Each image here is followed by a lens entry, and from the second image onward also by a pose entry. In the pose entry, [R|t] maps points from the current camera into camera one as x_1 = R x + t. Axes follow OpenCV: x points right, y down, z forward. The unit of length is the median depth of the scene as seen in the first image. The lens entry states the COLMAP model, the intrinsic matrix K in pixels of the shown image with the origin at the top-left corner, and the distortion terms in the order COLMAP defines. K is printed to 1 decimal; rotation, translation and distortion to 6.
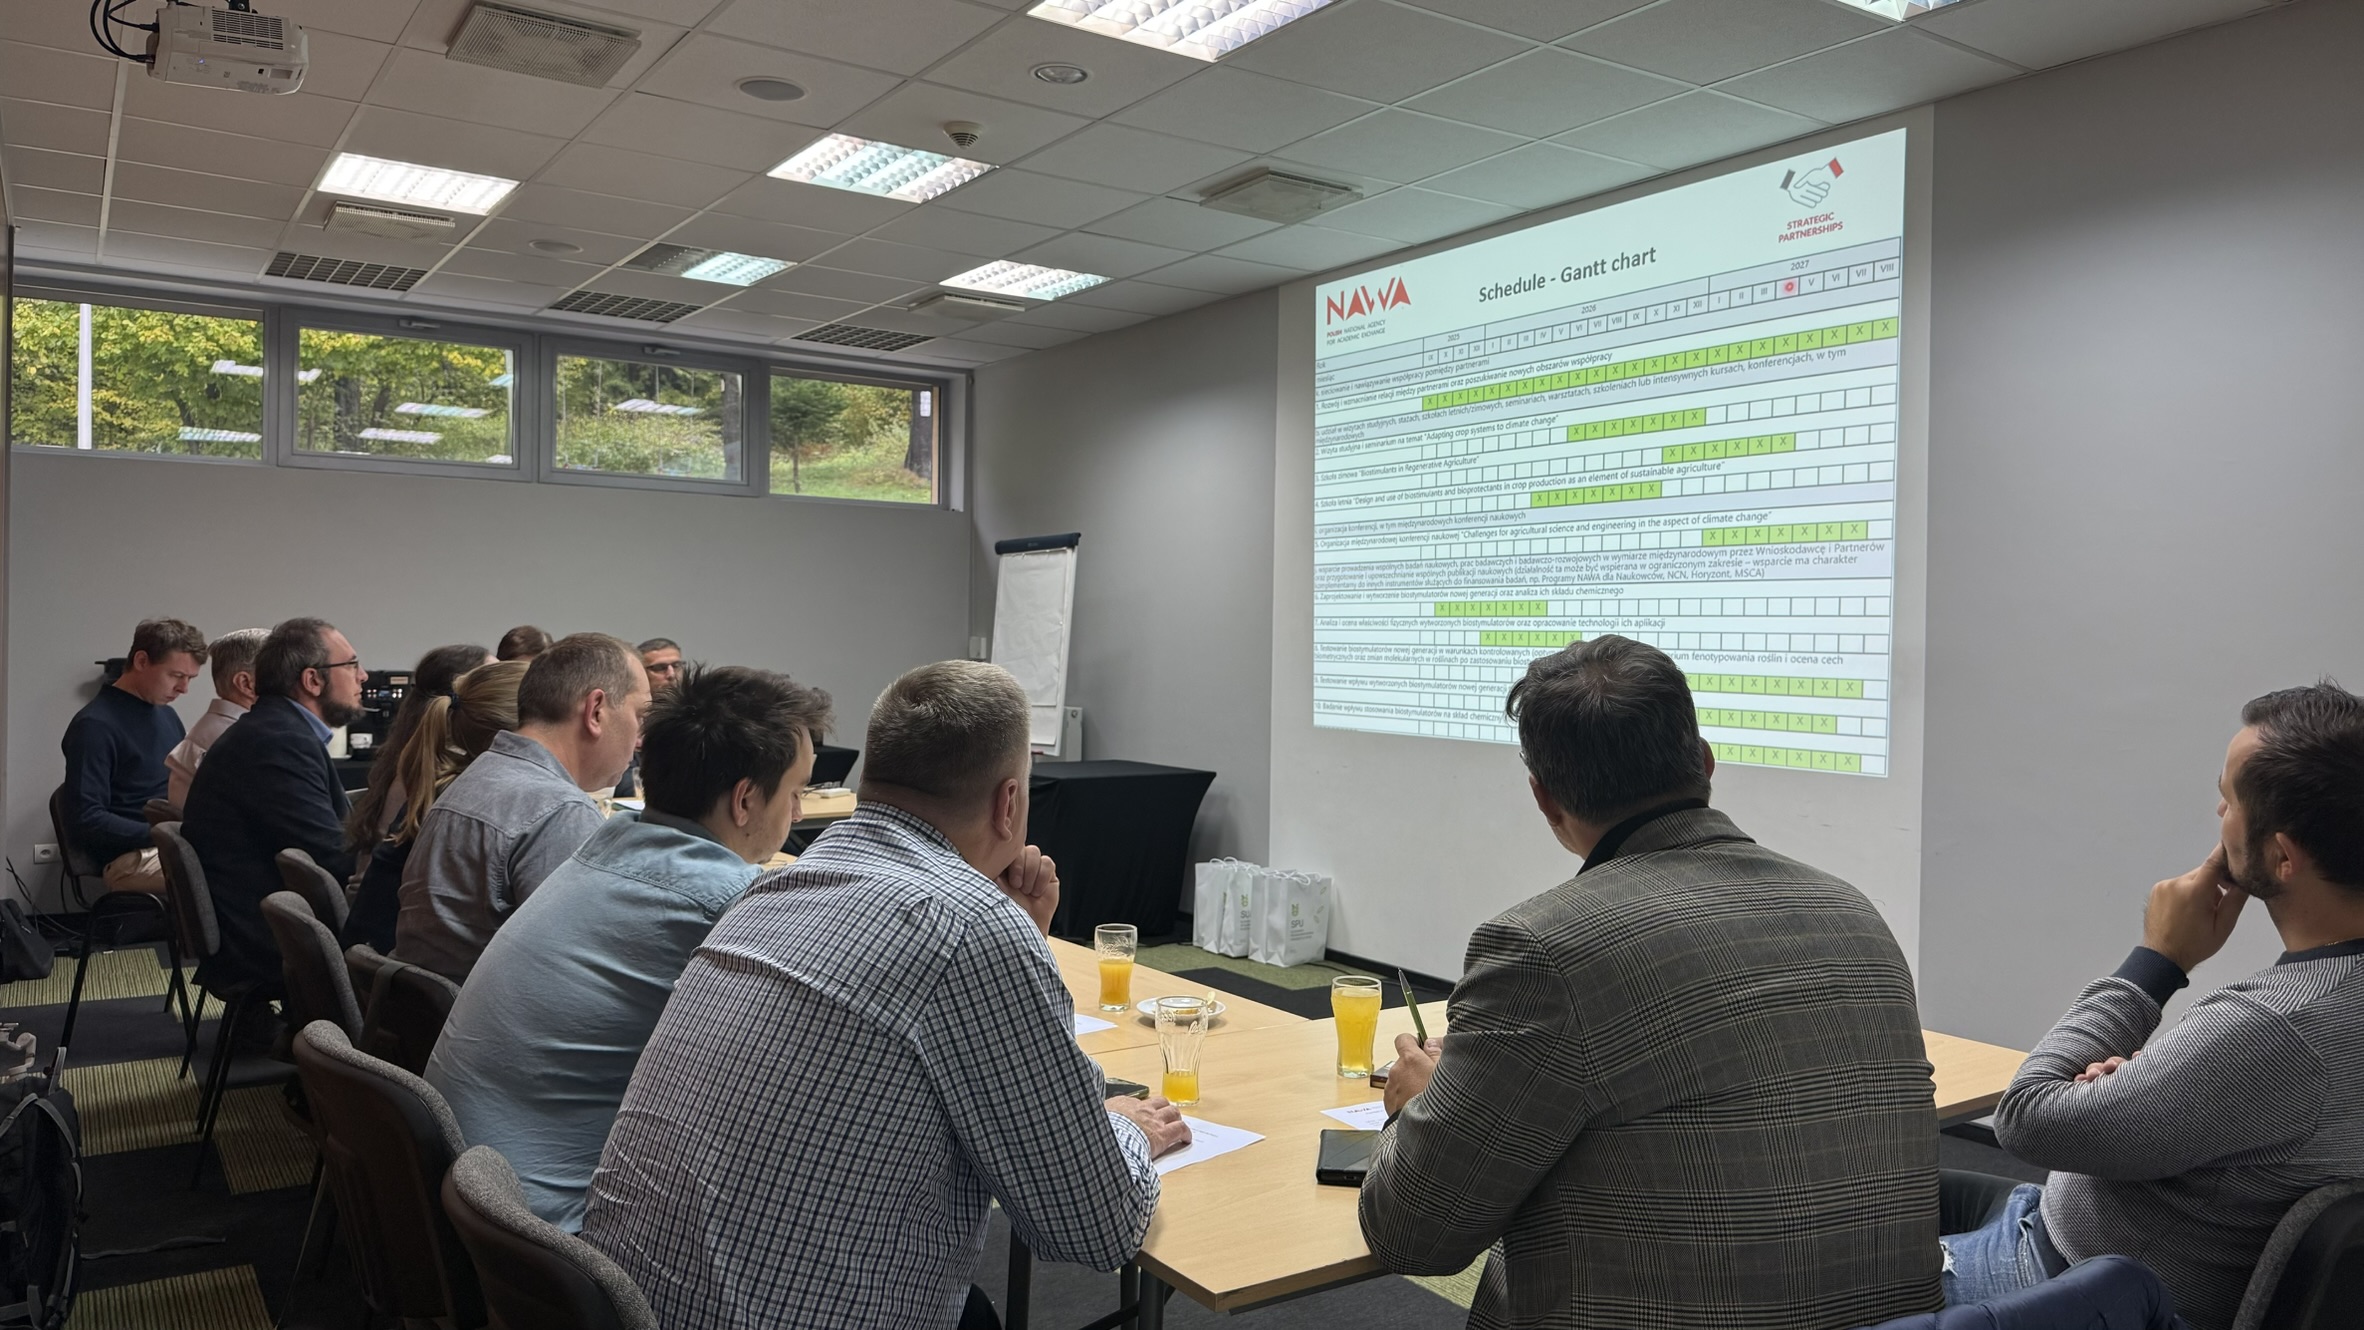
lens RADIAL K [[1696.8, 0, 1184.8], [0, 1696.8, 653.8], [0, 0, 1]] dist [0.029129, -0.023246]
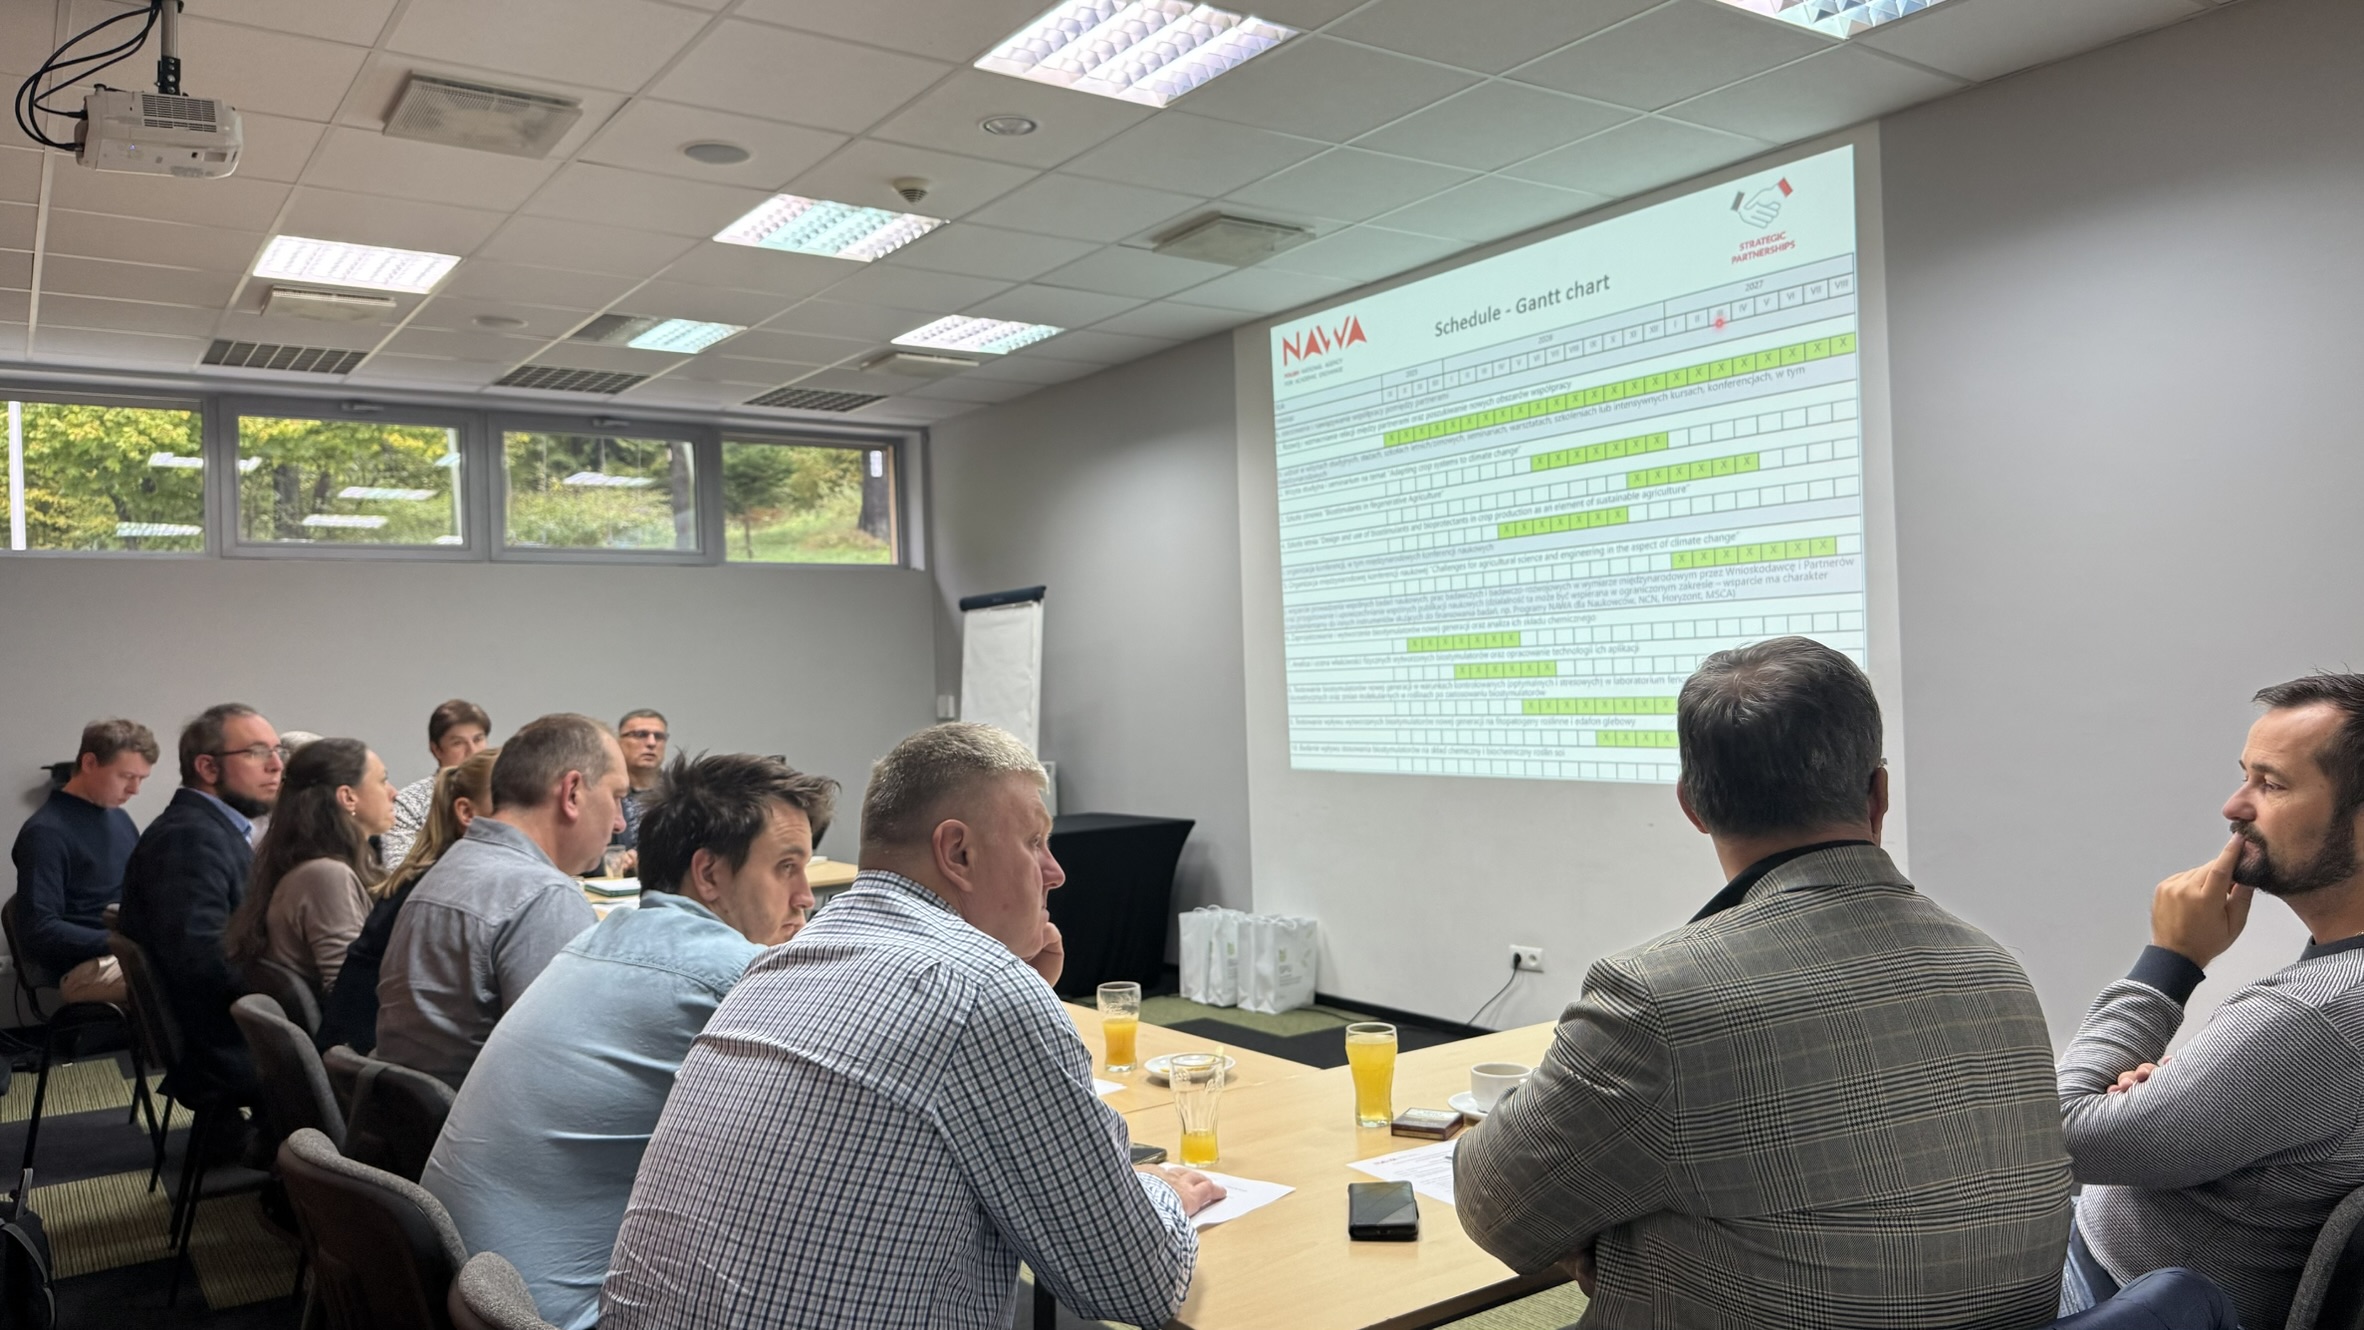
lens RADIAL K [[1696.8, 0, 1184.1], [0, 1696.8, 670.8], [0, 0, 1]] dist [0.029129, -0.023246]
pose [[0.998469, -0.048925, 0.025815, -0.011282], [0.049386, 0.998625, -0.017559, -0.000378], [-0.024921, 0.018807, 0.999513, 0.010125]]
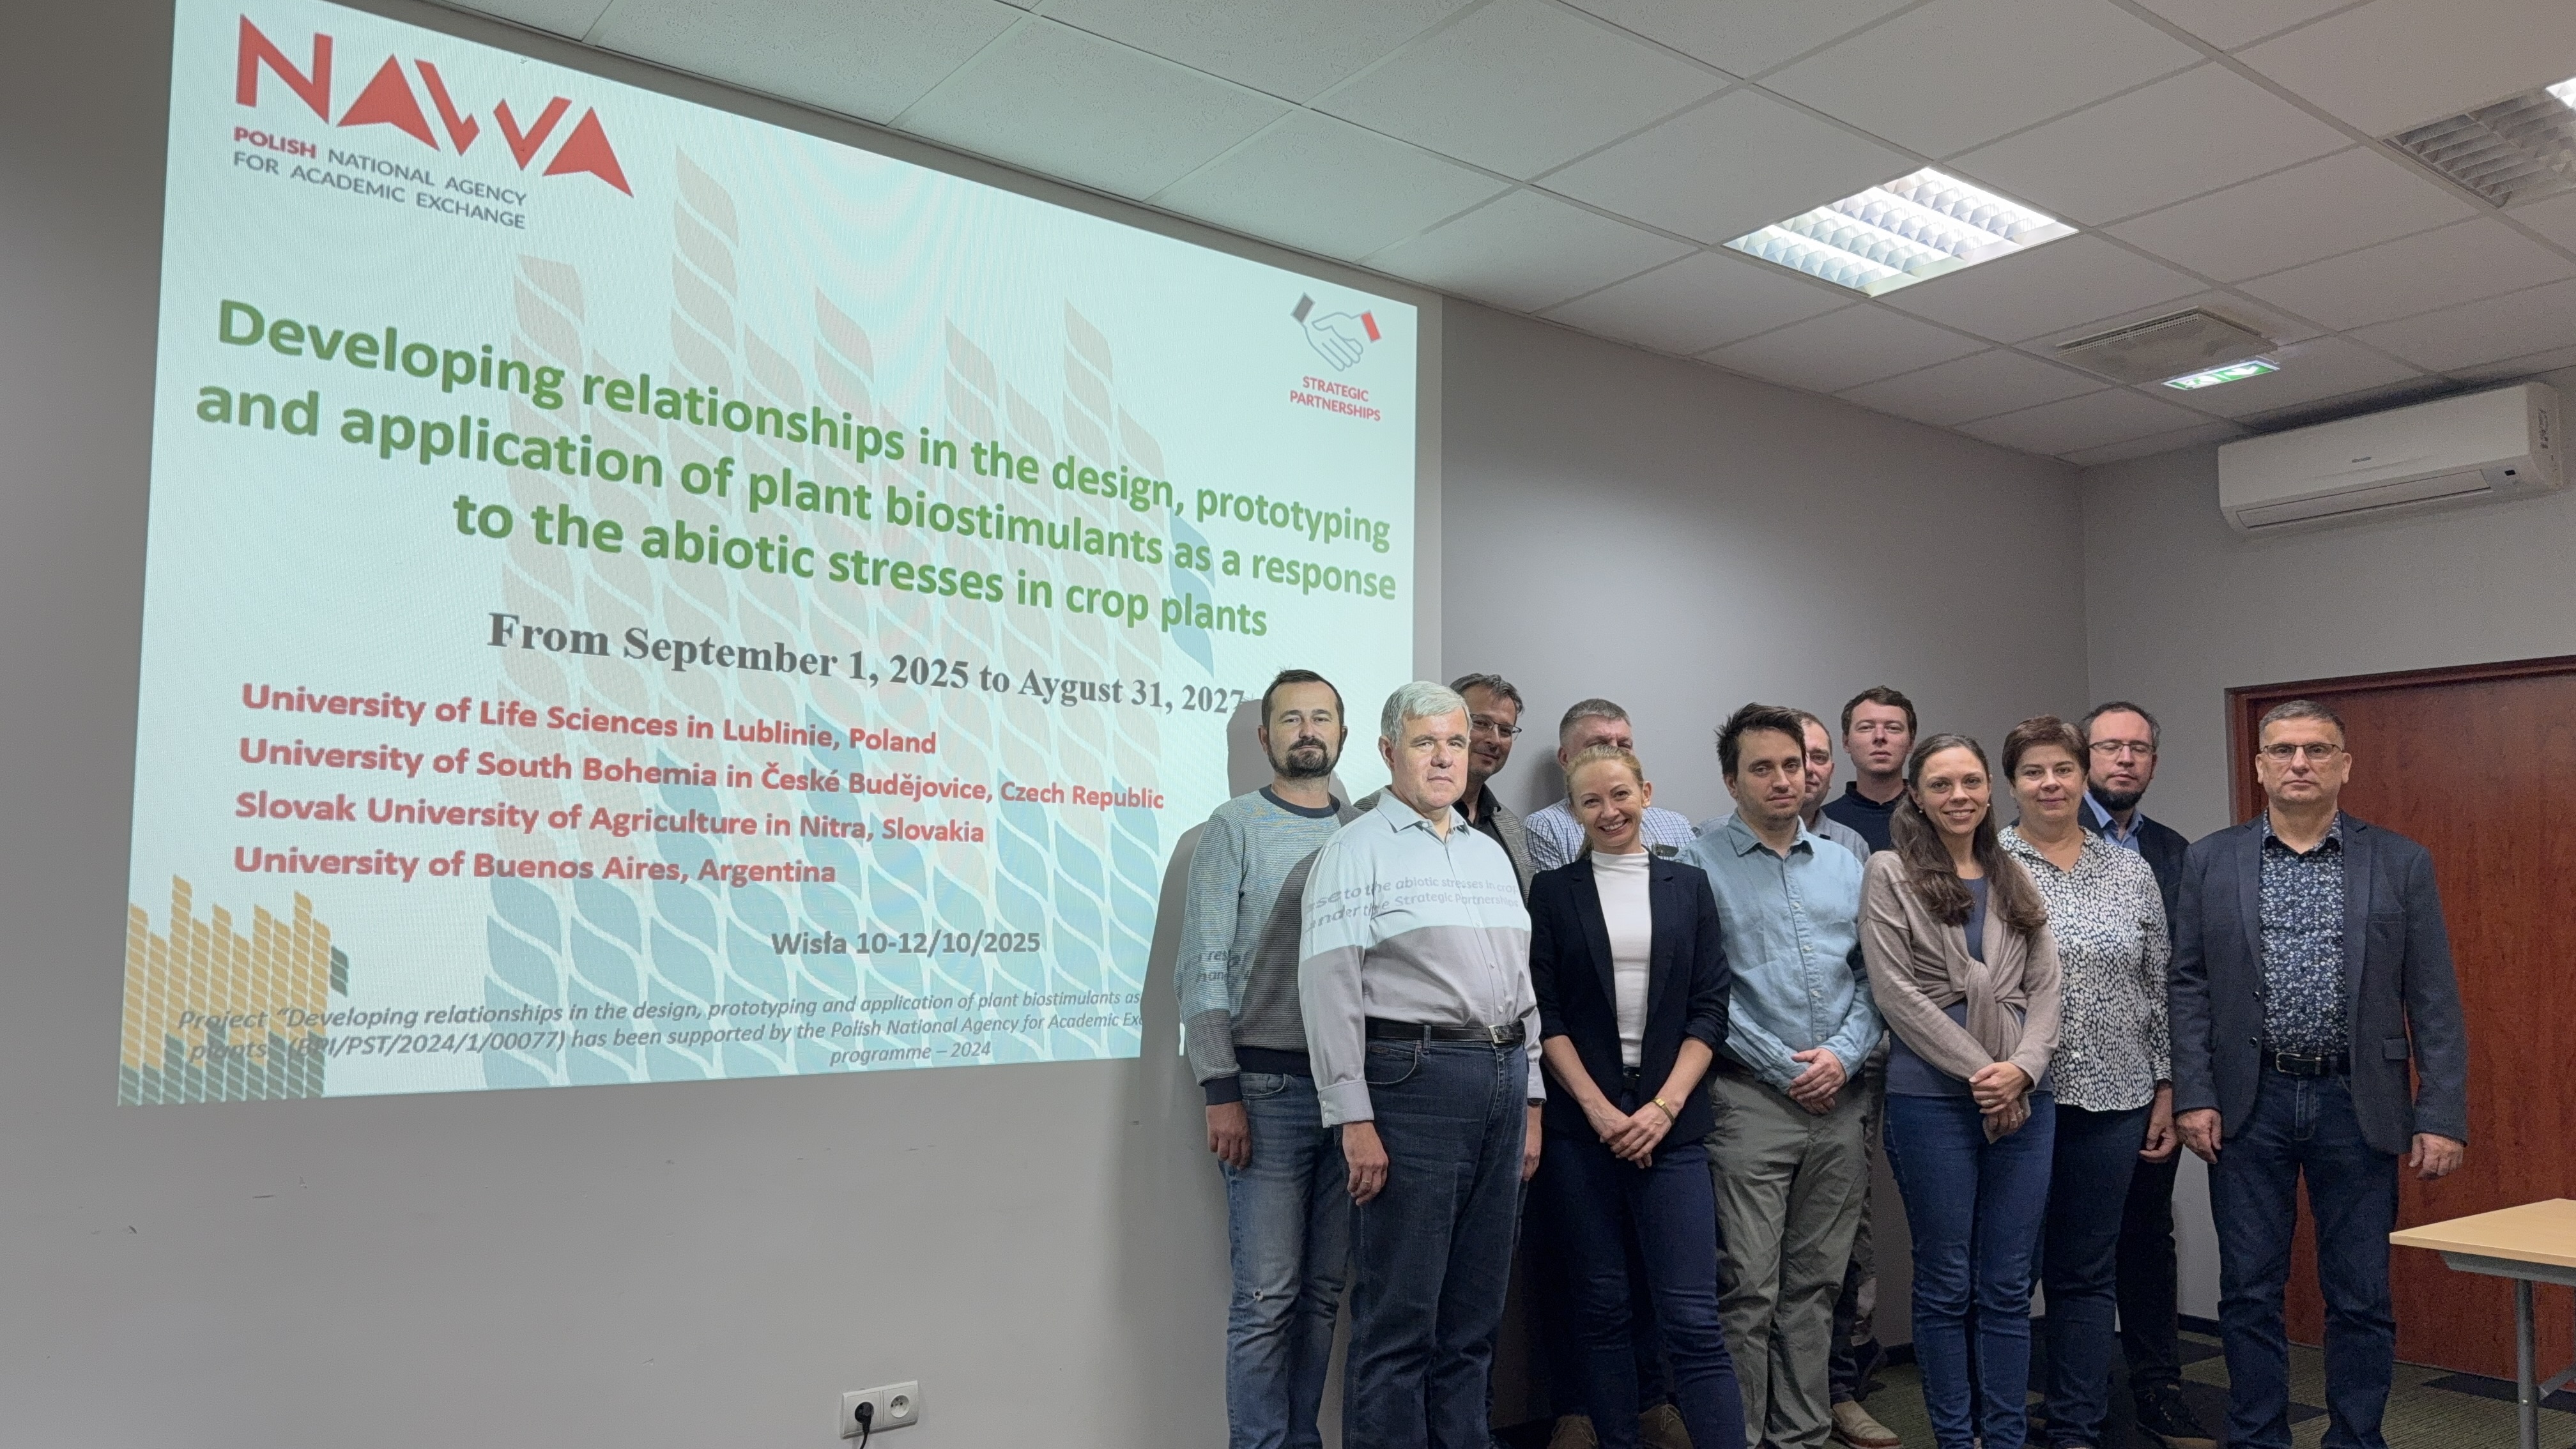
lens RADIAL K [[1848.9, 0, 1291.8], [0, 1848.9, 741.6], [0, 0, 1]] dist [0.029129, -0.023246]
pose [[-0.052177, 0.070094, 0.996175, -0.327303], [-0.002744, 0.997520, -0.070333, -0.063480], [-0.998634, -0.006403, -0.051855, 1.017171]]
